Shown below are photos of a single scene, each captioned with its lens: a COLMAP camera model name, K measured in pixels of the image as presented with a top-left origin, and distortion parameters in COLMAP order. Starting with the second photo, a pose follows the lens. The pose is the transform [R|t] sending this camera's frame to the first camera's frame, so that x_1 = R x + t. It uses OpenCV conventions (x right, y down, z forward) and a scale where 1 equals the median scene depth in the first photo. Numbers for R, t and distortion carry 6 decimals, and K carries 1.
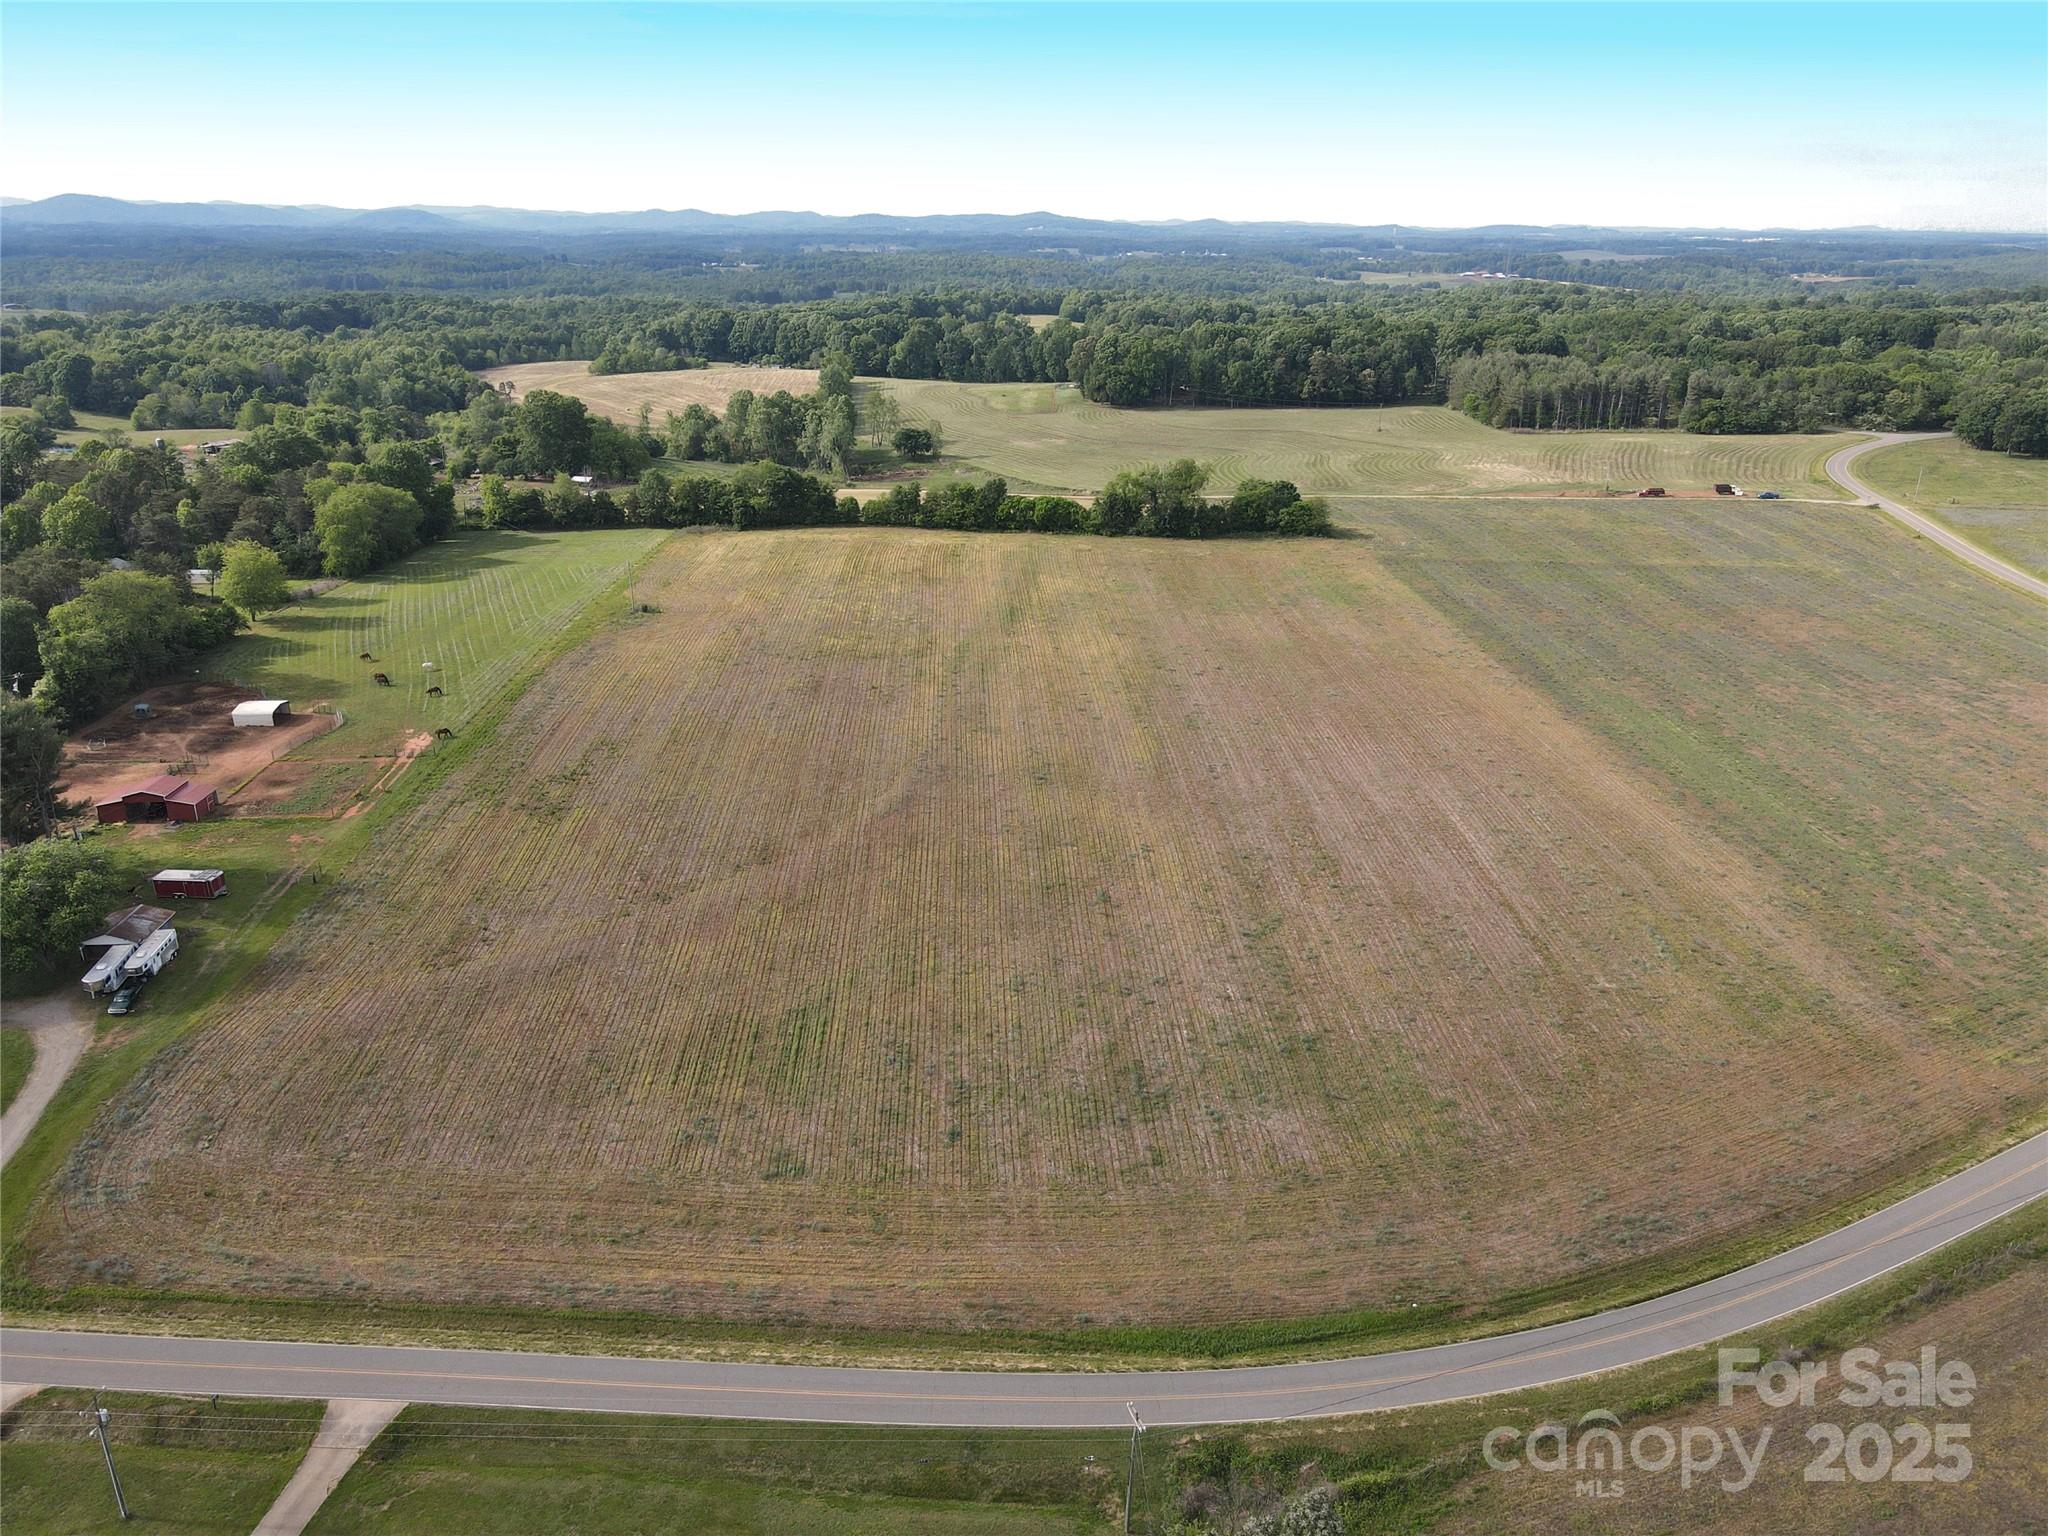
lens RADIAL K [[1507.4, 0, 1023.9], [0, 1507.4, 764.0], [0, 0, 1]] dist [0.009346, 0.017050]
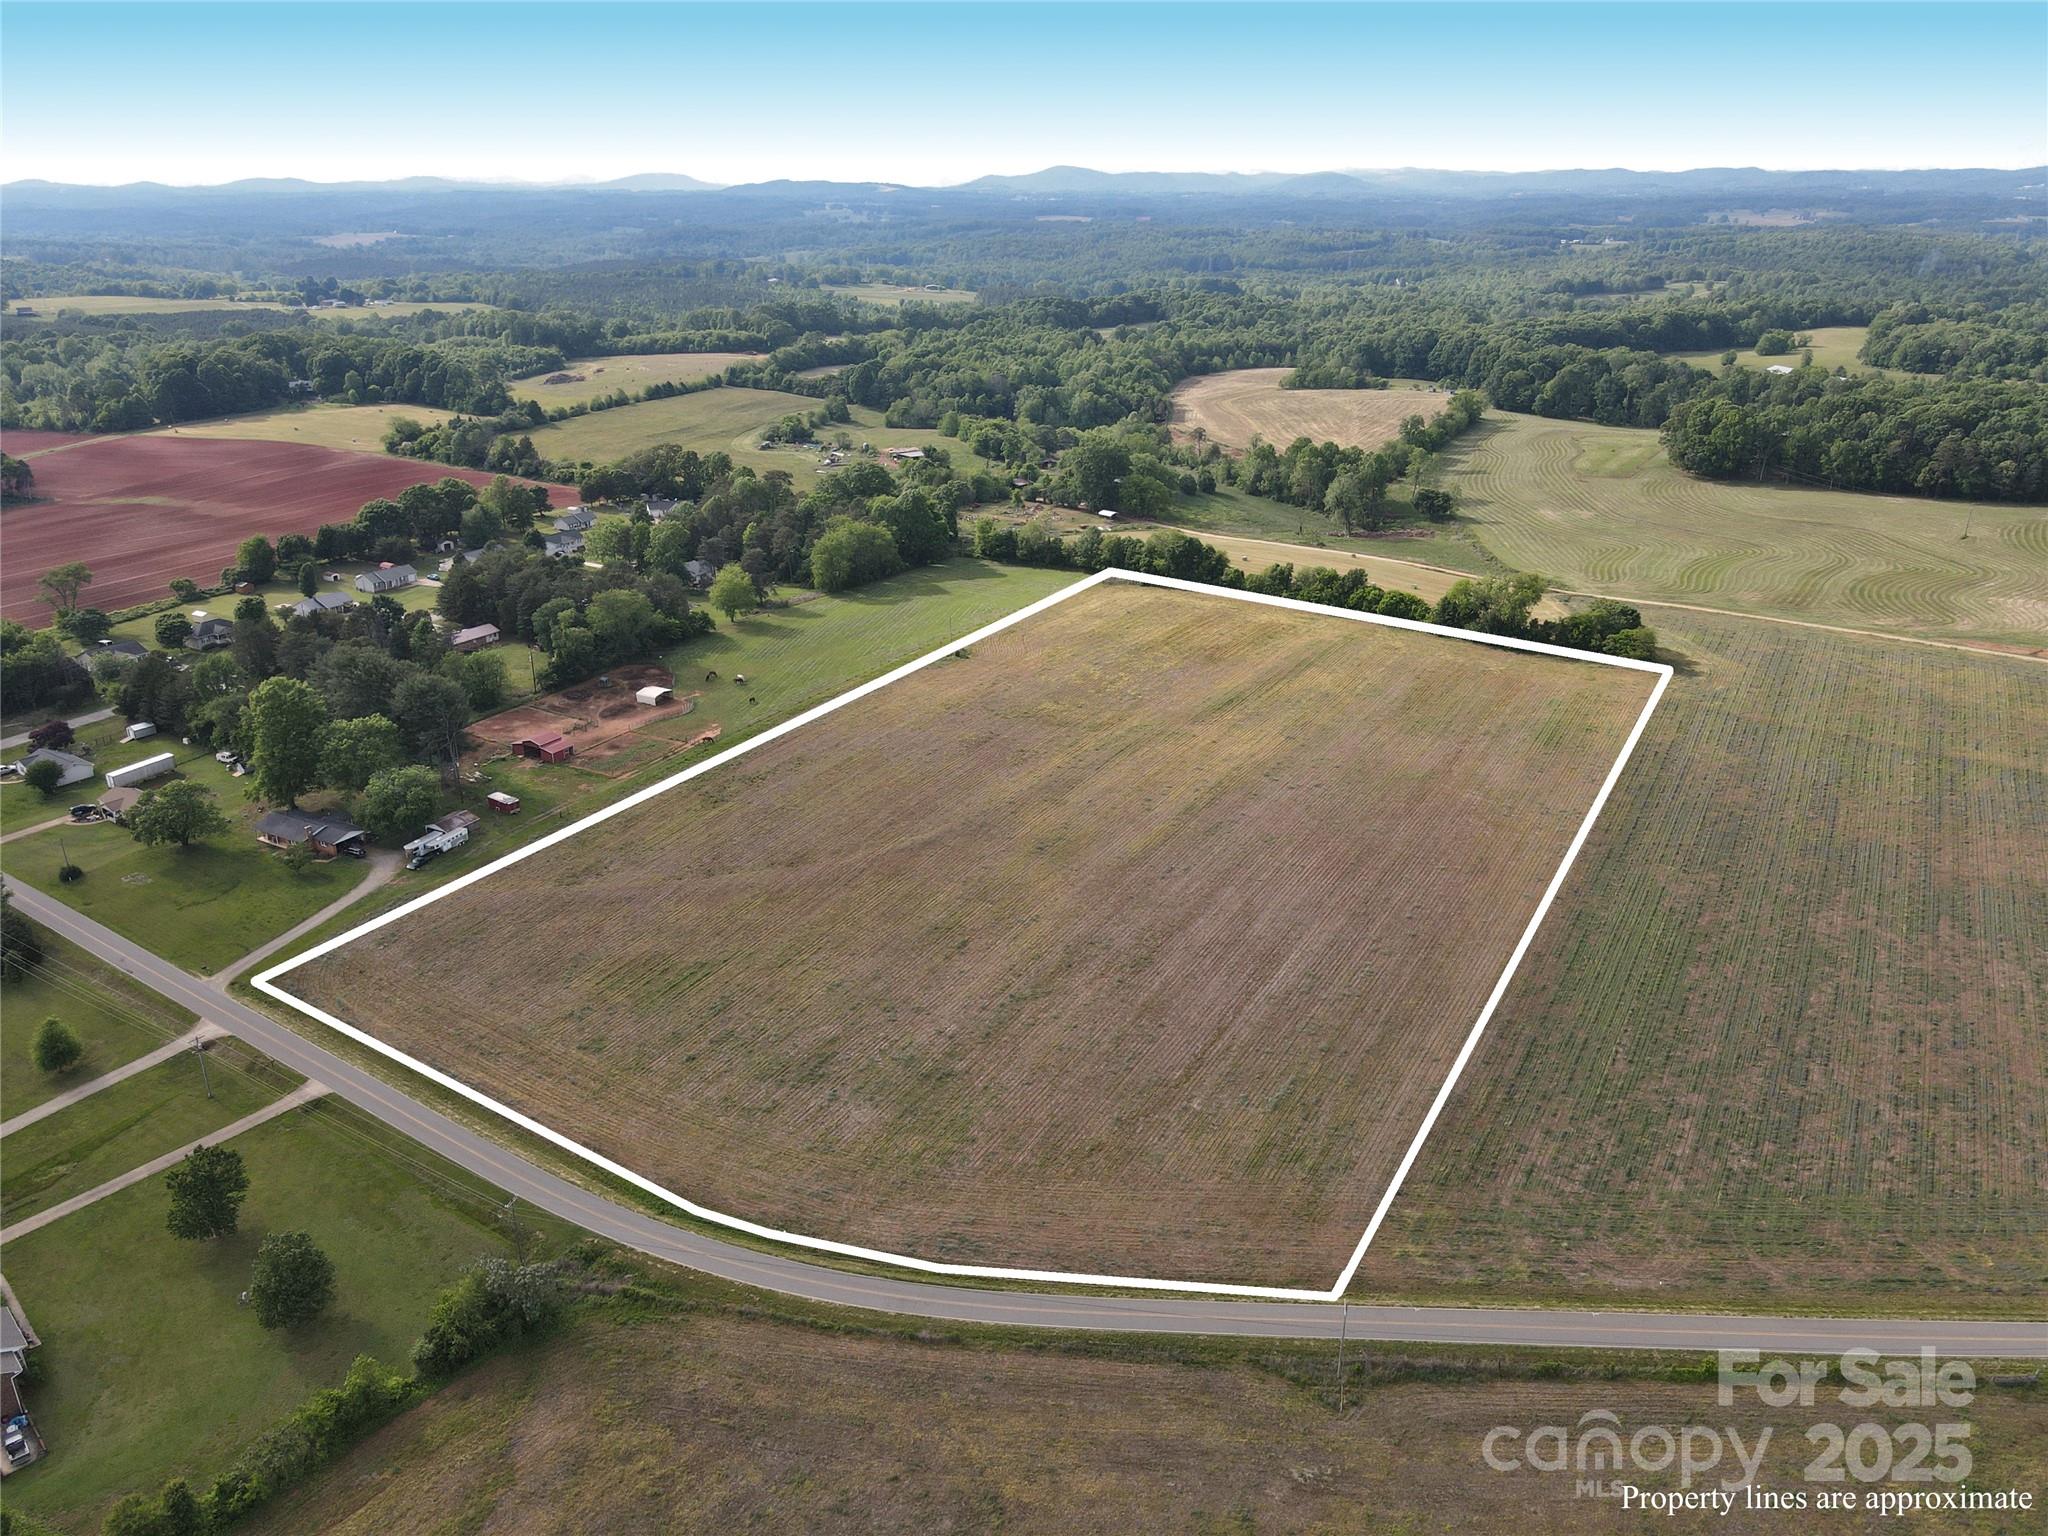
lens RADIAL K [[1507.4, 0, 1025.1], [0, 1507.4, 777.0], [0, 0, 1]] dist [0.009346, 0.017050]
pose [[0.844644, 0.192637, -0.499468, 0.545194], [-0.175081, 0.981107, 0.082320, -0.132960], [0.505889, 0.017916, 0.862413, -0.116641]]
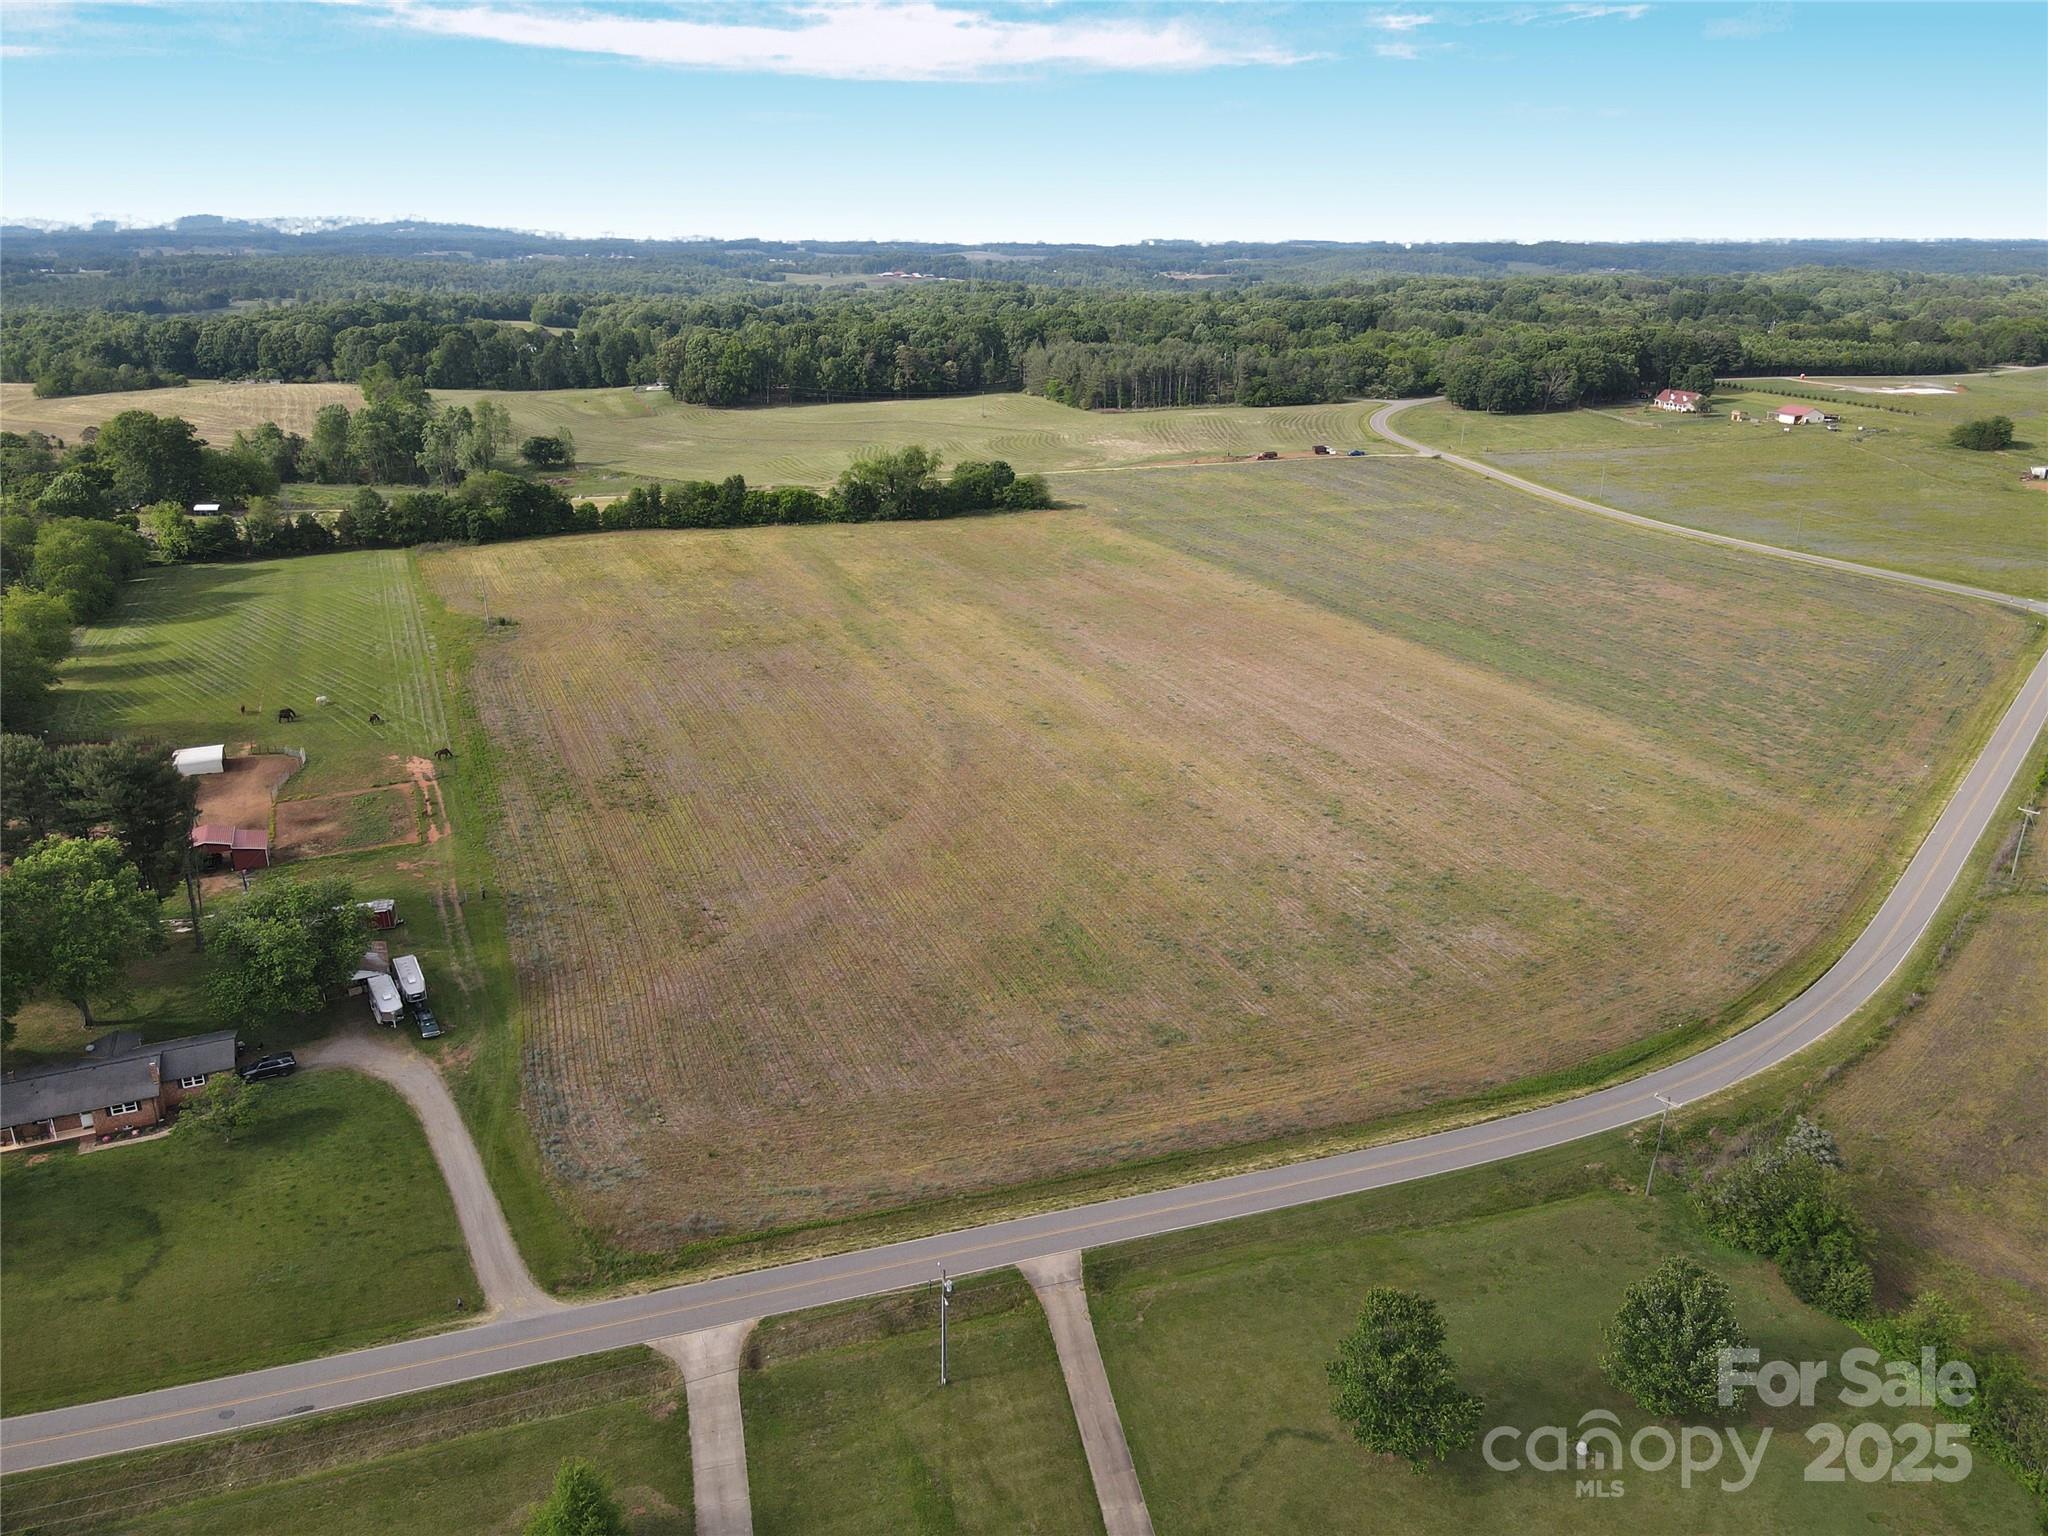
lens RADIAL K [[1507.4, 0, 1023.9], [0, 1507.4, 770.6], [0, 0, 1]] dist [0.009346, 0.017050]
pose [[0.926845, -0.128816, 0.352653, -0.337808], [0.127937, 0.991444, 0.025904, 0.011123], [-0.352973, 0.021108, 0.935396, -0.026521]]
